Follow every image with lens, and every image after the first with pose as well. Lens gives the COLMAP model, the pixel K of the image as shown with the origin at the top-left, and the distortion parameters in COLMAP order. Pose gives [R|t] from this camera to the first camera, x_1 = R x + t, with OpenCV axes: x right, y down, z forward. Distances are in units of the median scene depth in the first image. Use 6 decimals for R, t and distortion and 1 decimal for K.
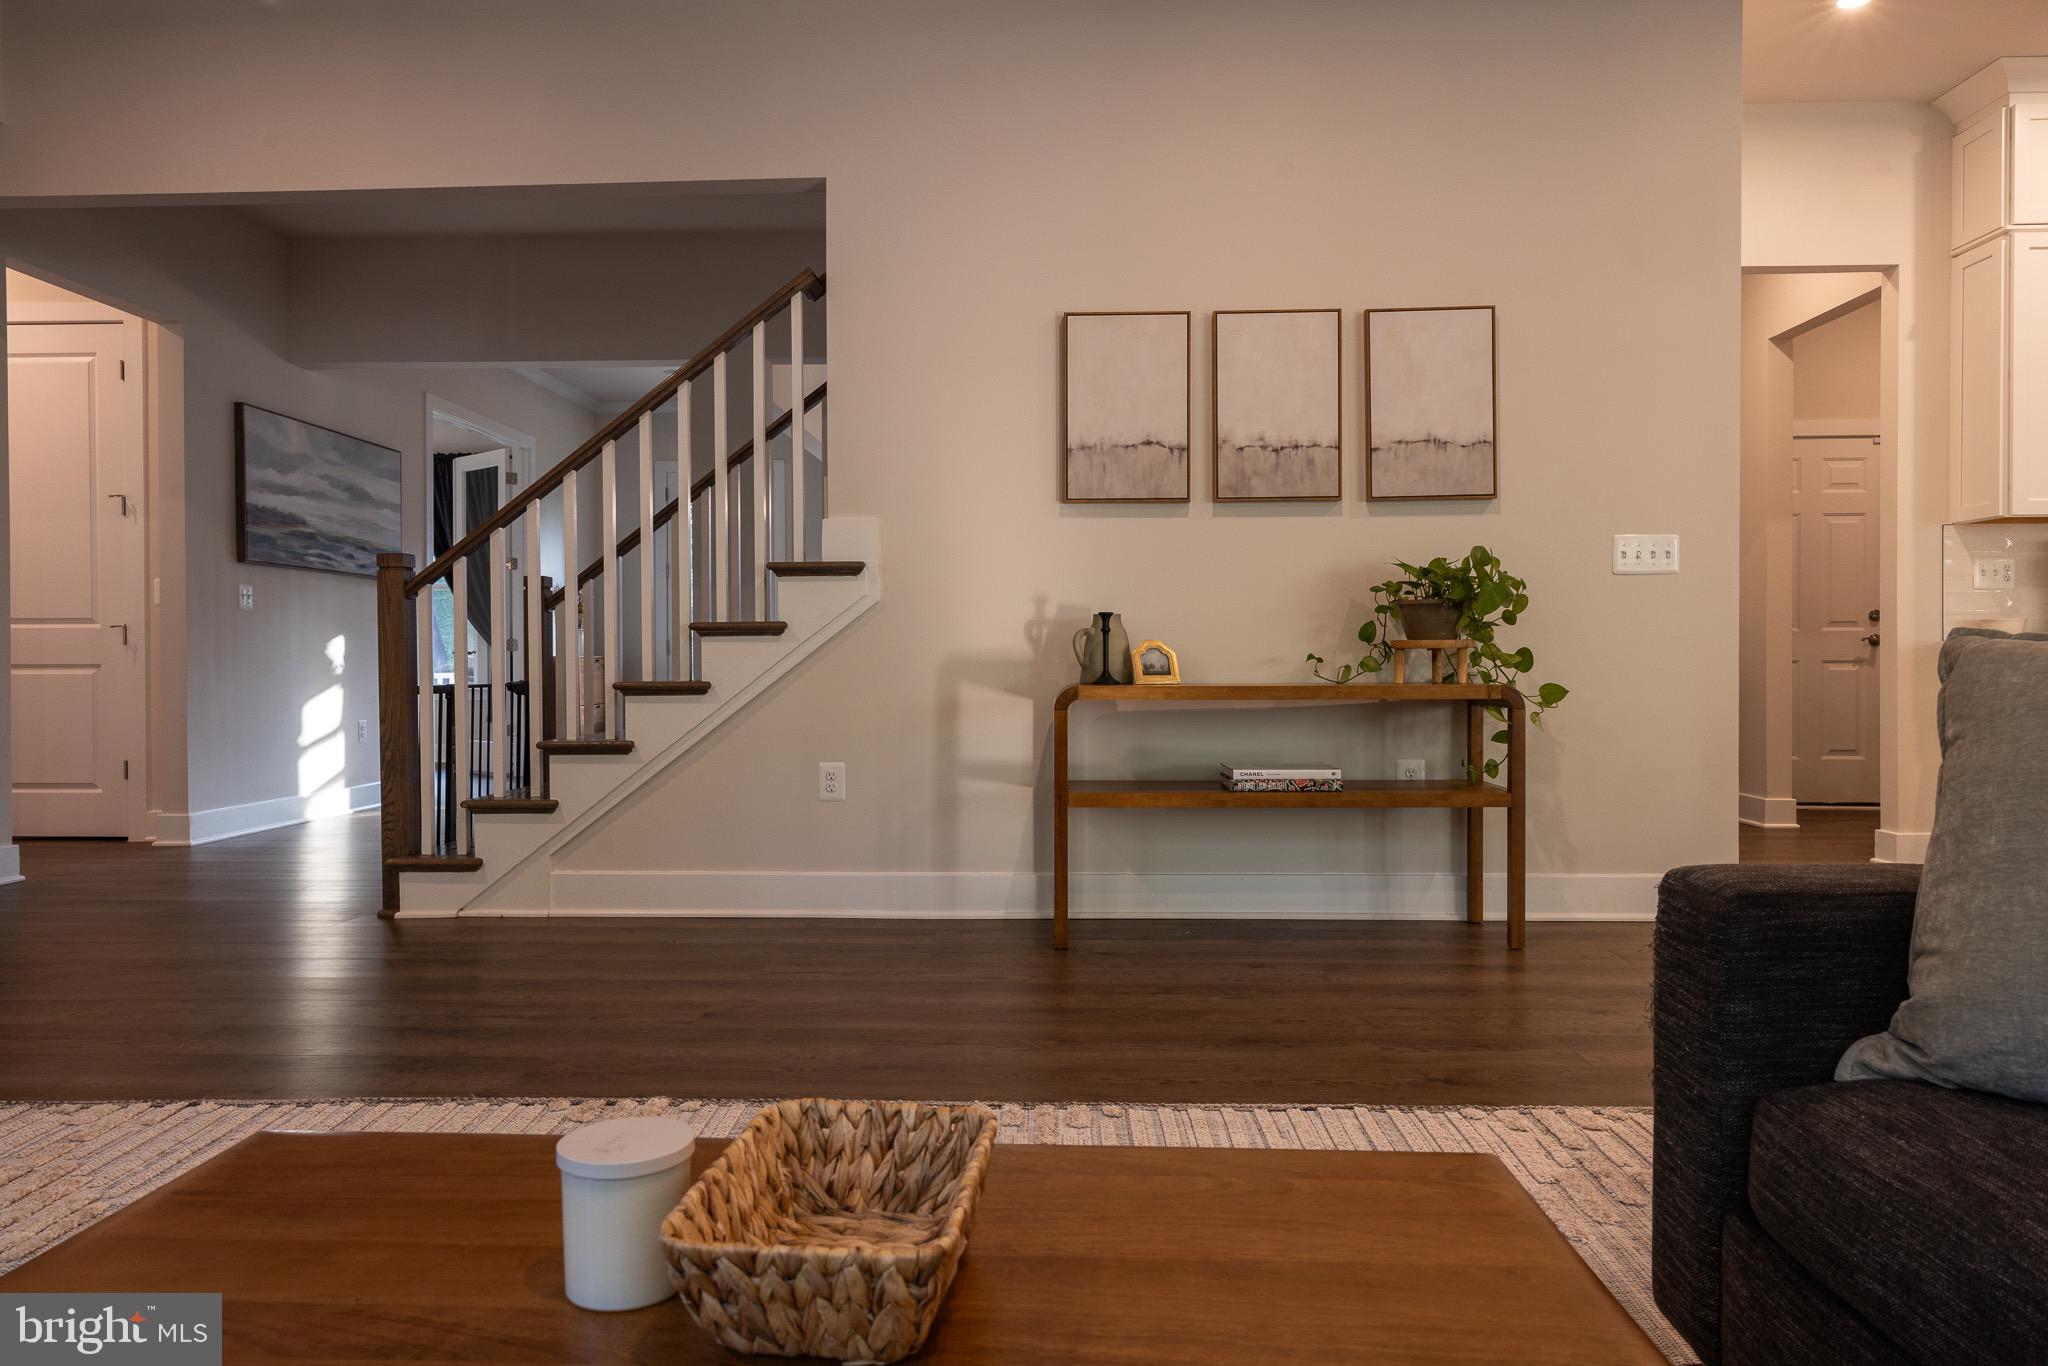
lens RADIAL K [[1358.8, 0, 1027.8], [0, 1358.8, 682.9], [0, 0, 1]] dist [-0.001746, 0.001874]
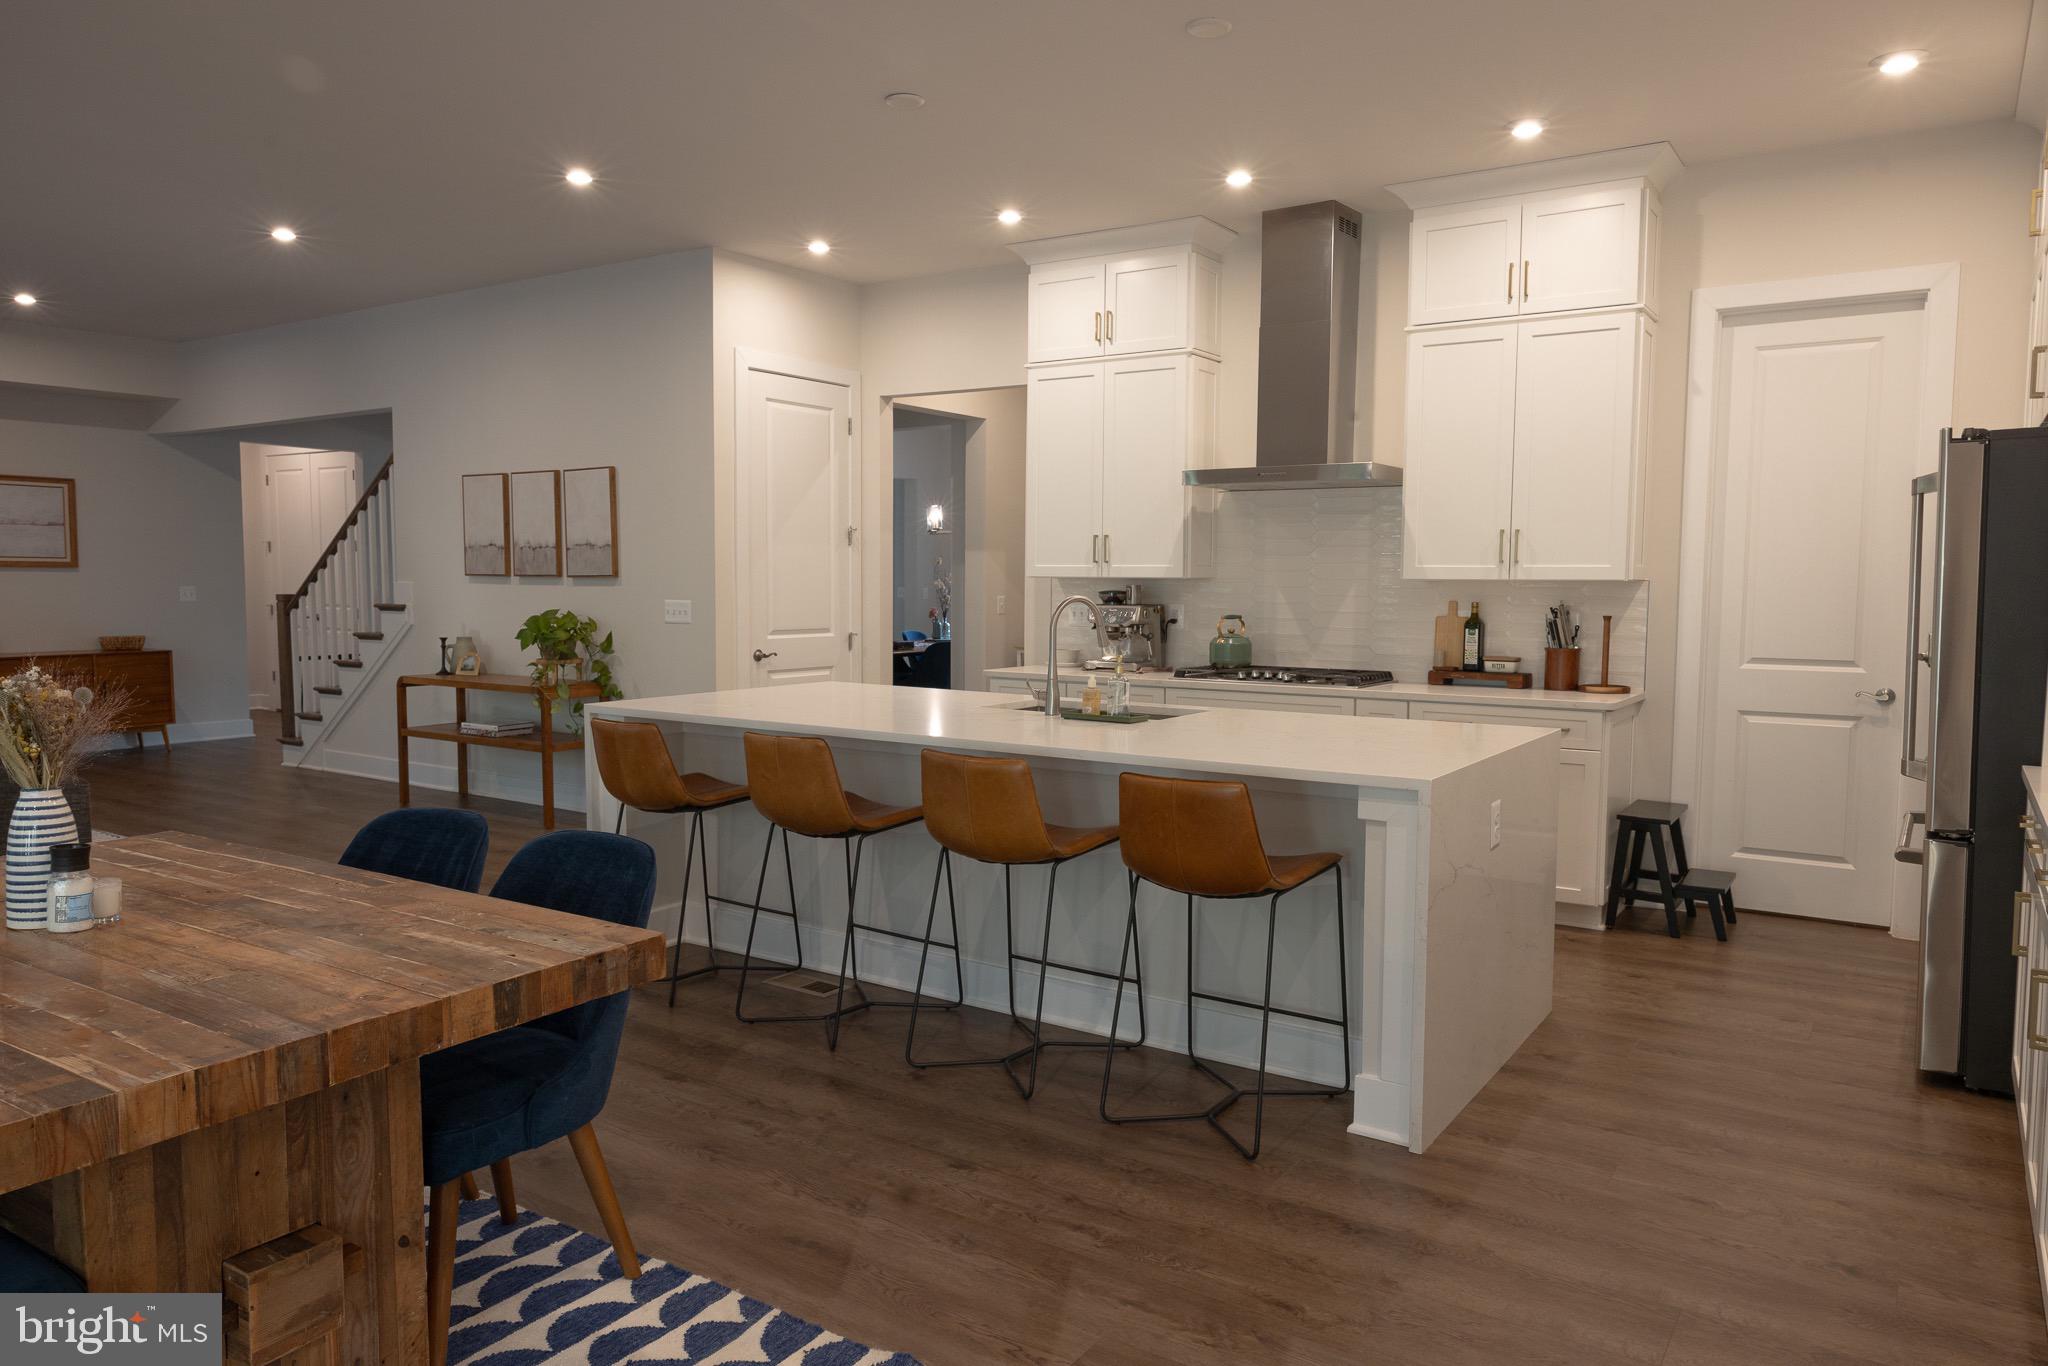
lens RADIAL K [[1358.8, 0, 1027.8], [0, 1358.8, 682.9], [0, 0, 1]] dist [-0.001746, 0.001874]
pose [[0.852037, 0.051157, -0.520976, 1.693581], [-0.017643, 0.997454, 0.069091, -0.129186], [0.523185, -0.049676, 0.850770, -0.207921]]
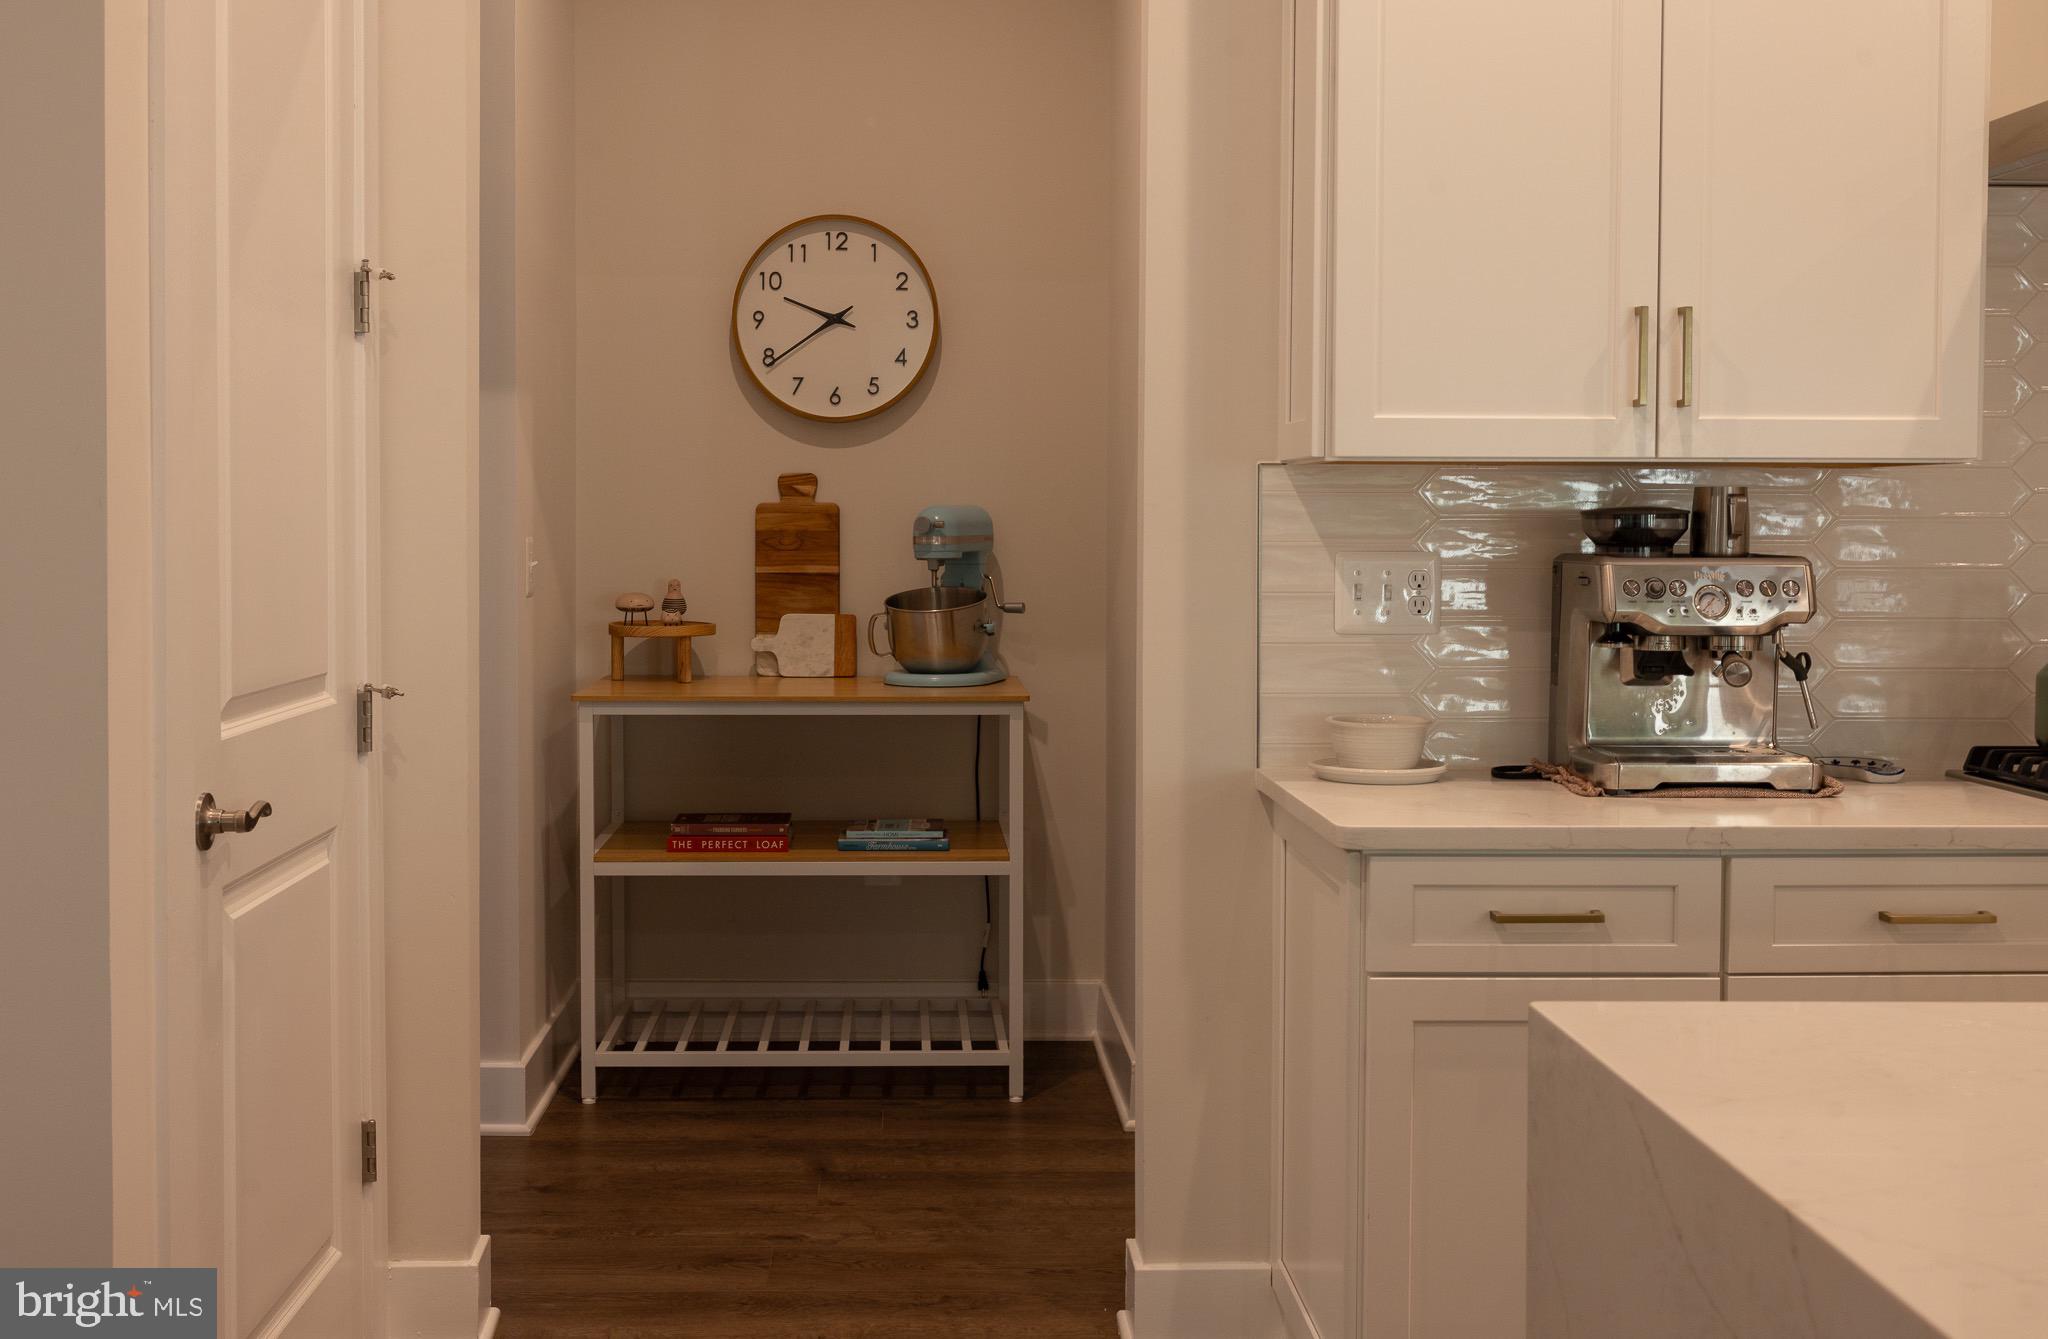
lens RADIAL K [[2286.2, 0, 950.0], [0, 2286.2, 612.4], [0, 0, 1]] dist [-0.003303, 0.004578]
pose [[0.998593, 0.004882, 0.052810, 0.685904], [-0.006248, 0.999650, 0.025725, -0.112251], [-0.052666, -0.026019, 0.998273, 0.450689]]
